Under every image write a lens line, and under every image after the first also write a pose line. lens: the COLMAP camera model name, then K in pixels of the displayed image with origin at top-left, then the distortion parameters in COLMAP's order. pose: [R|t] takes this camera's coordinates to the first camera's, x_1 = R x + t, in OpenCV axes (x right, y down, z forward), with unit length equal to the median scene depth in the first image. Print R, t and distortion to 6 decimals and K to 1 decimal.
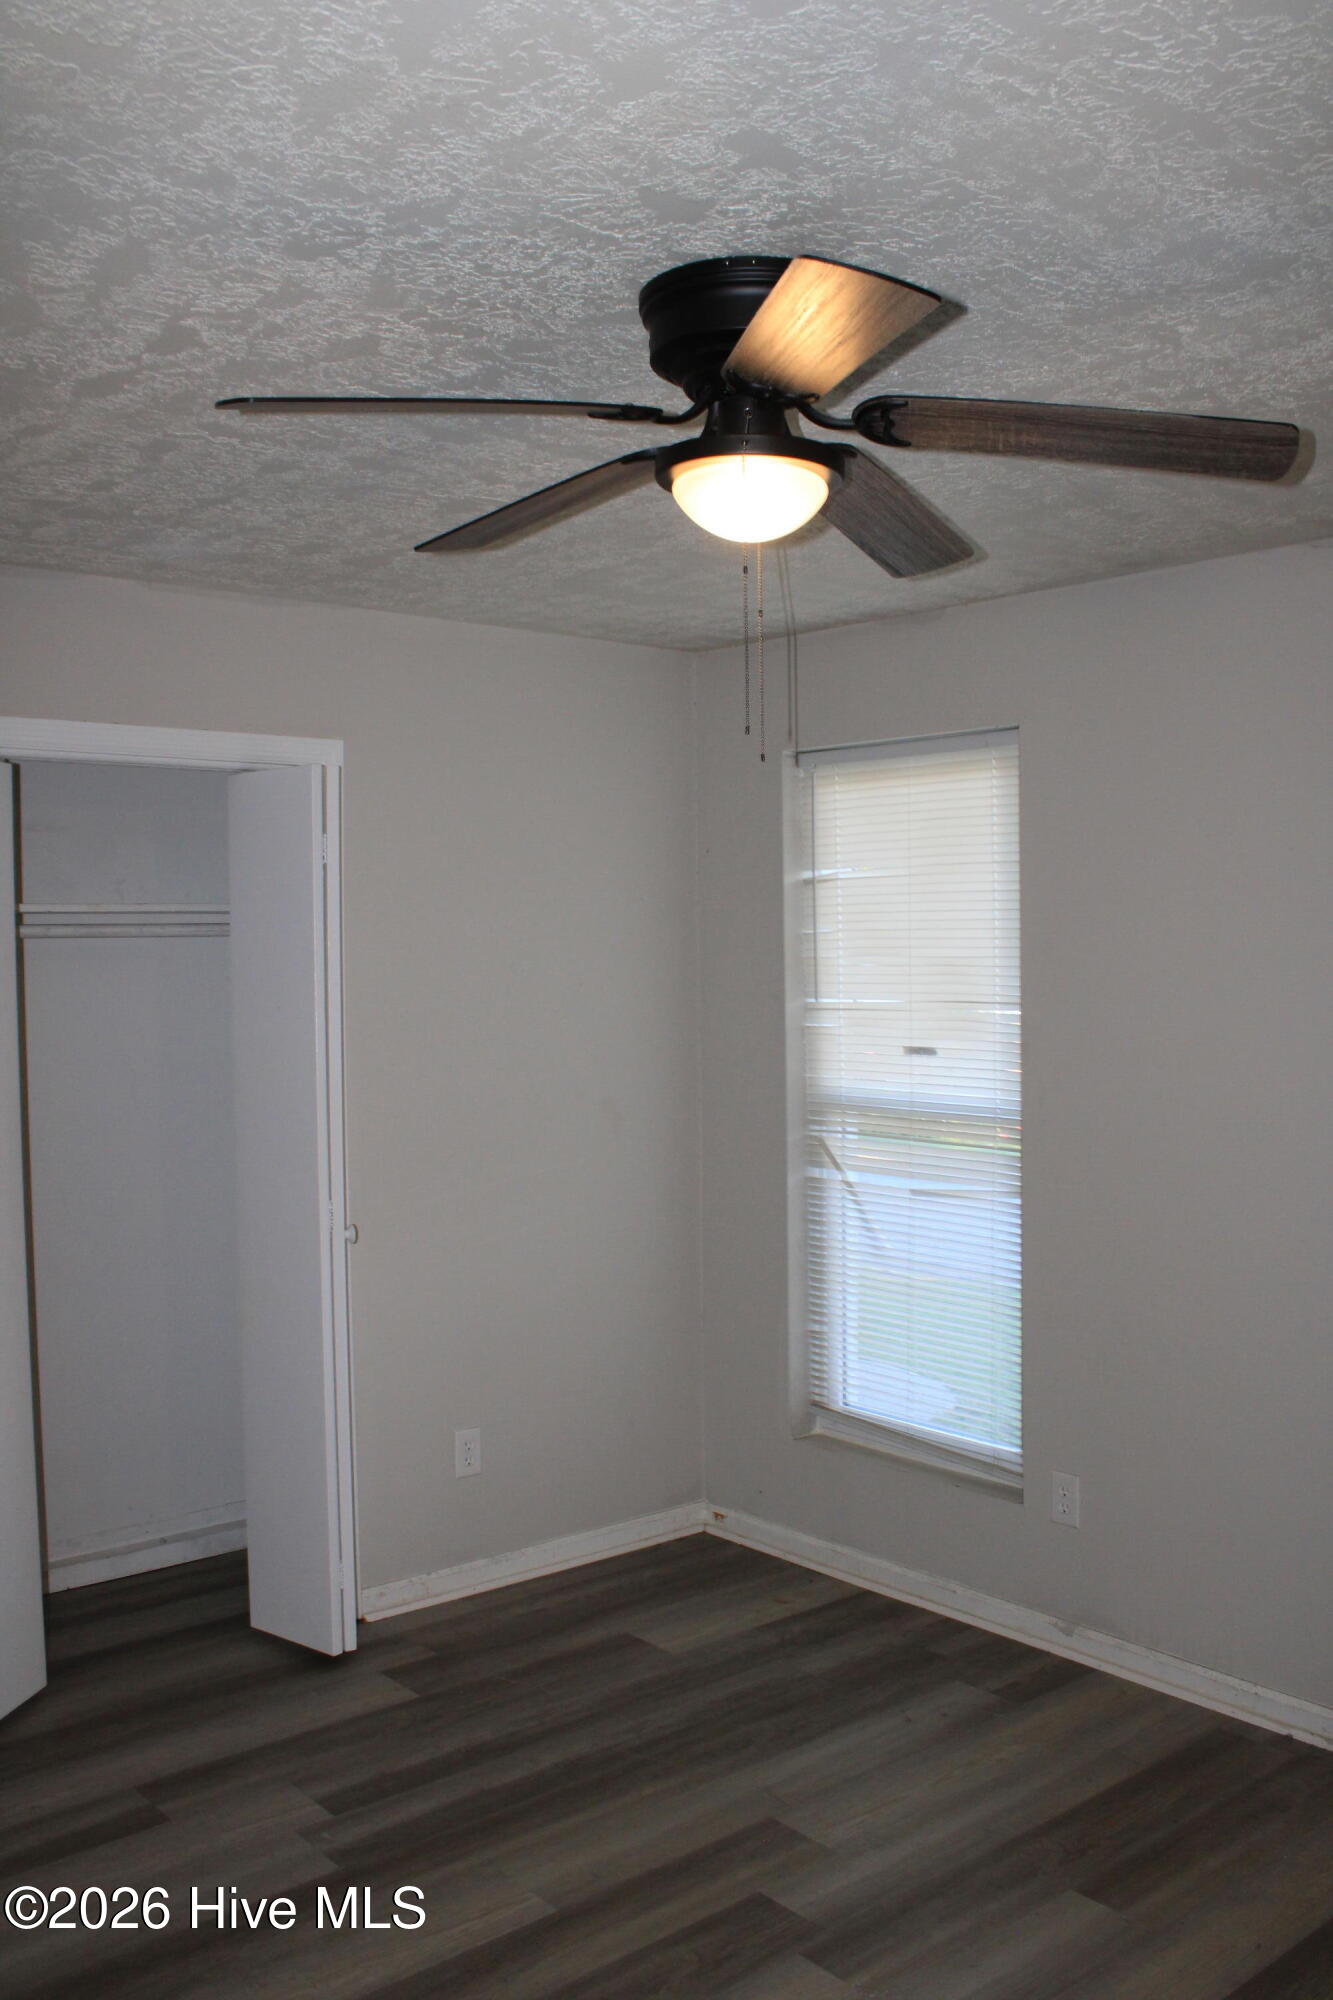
lens RADIAL K [[1861.9, 0, 667.1], [0, 1861.9, 907.3], [0, 0, 1]] dist [-0.180256, 0.184246]
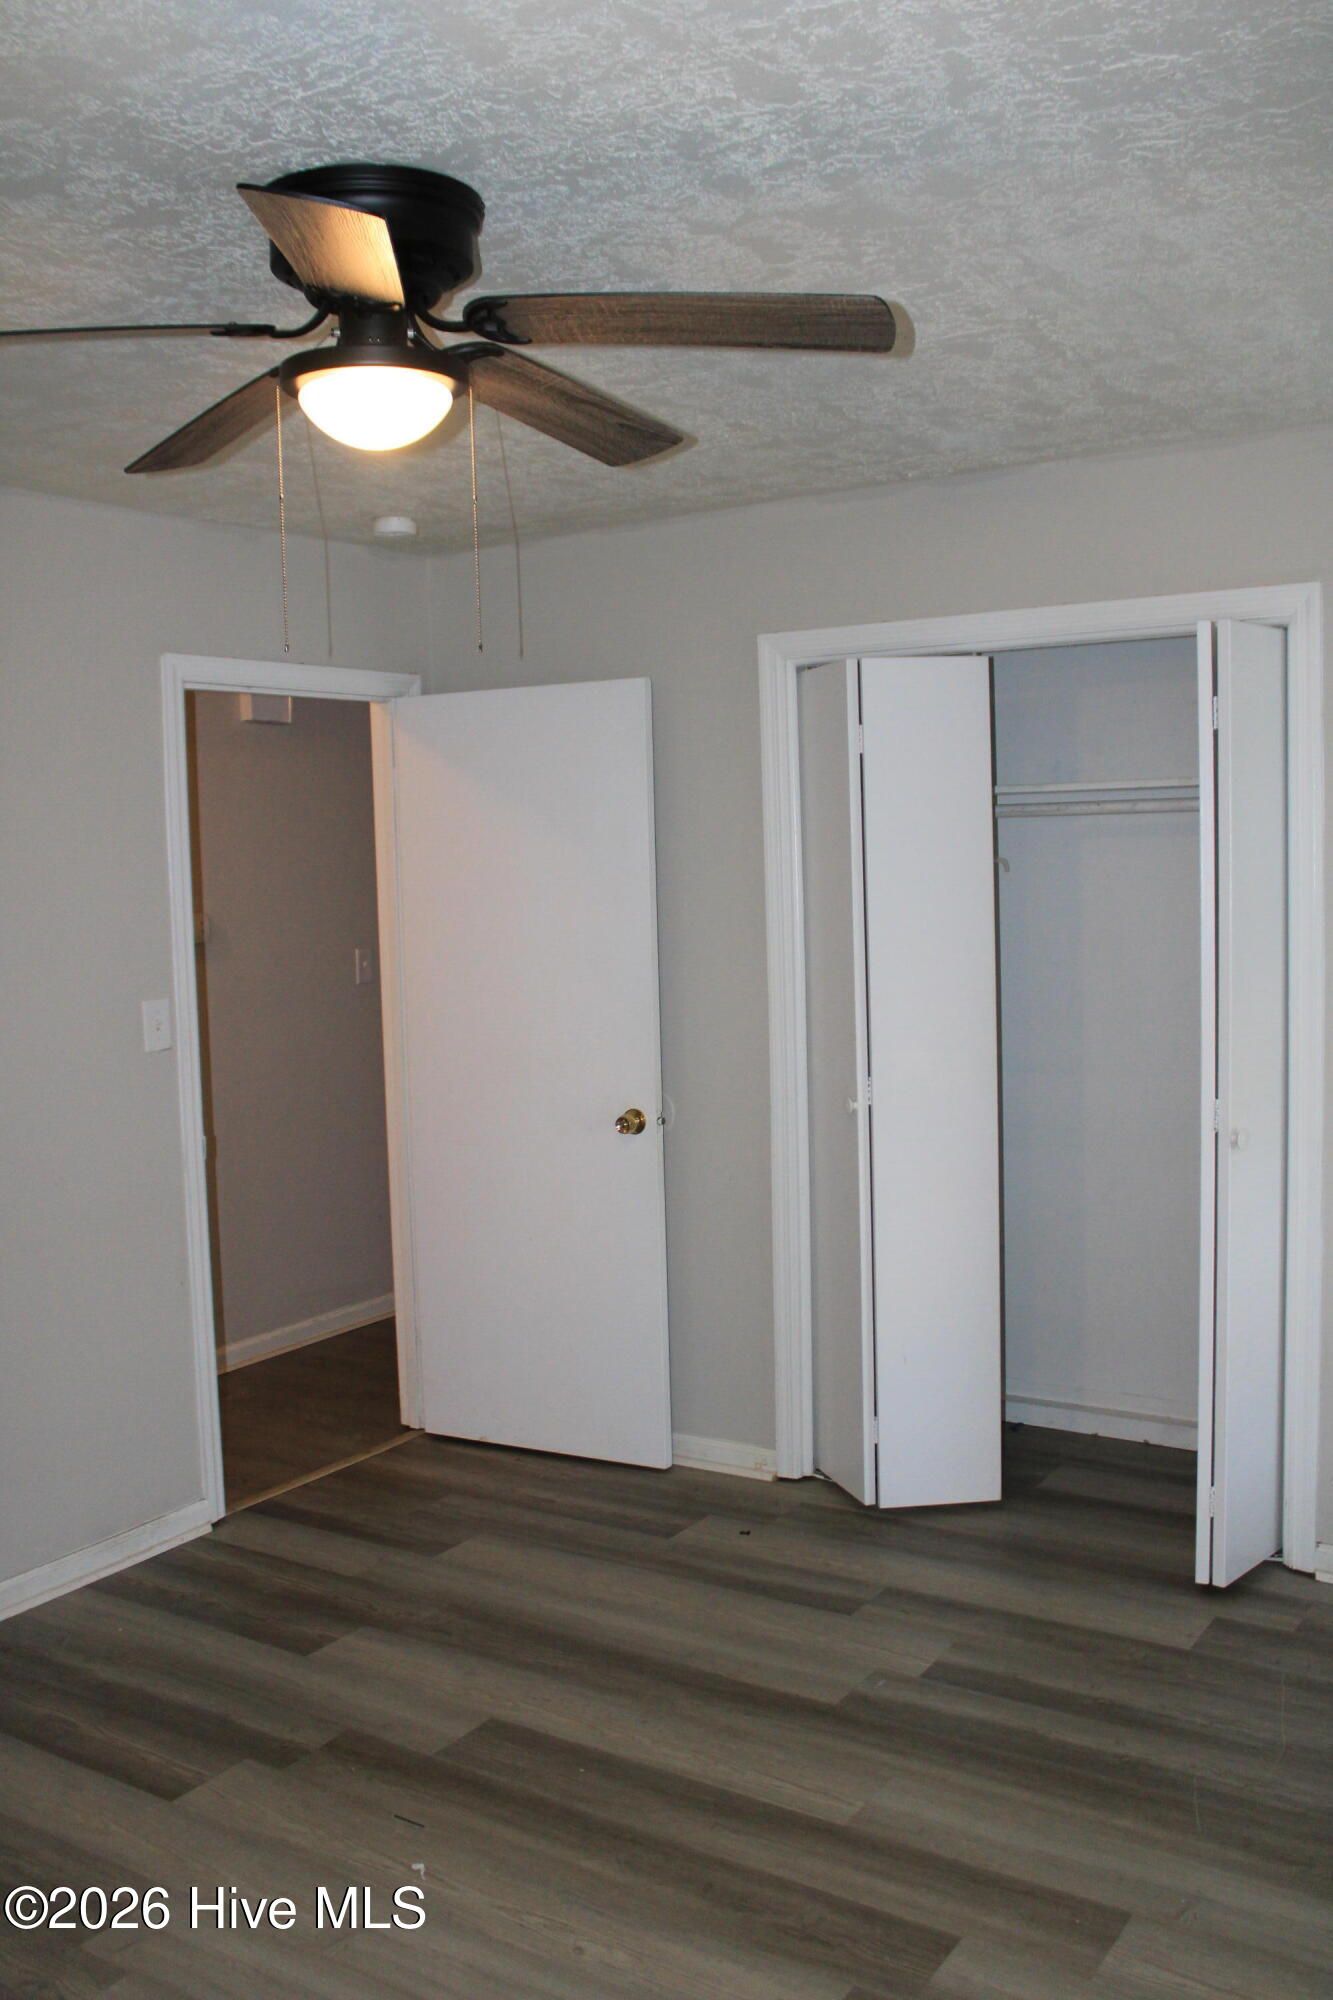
lens RADIAL K [[1783.0, 0, 656.7], [0, 1783.0, 990.9], [0, 0, 1]] dist [-0.157245, 0.152306]
pose [[0.260210, 0.078442, -0.962360, 0.663267], [0.037165, 0.995142, 0.091163, 0.017234], [0.964836, -0.059488, 0.256031, 0.584938]]
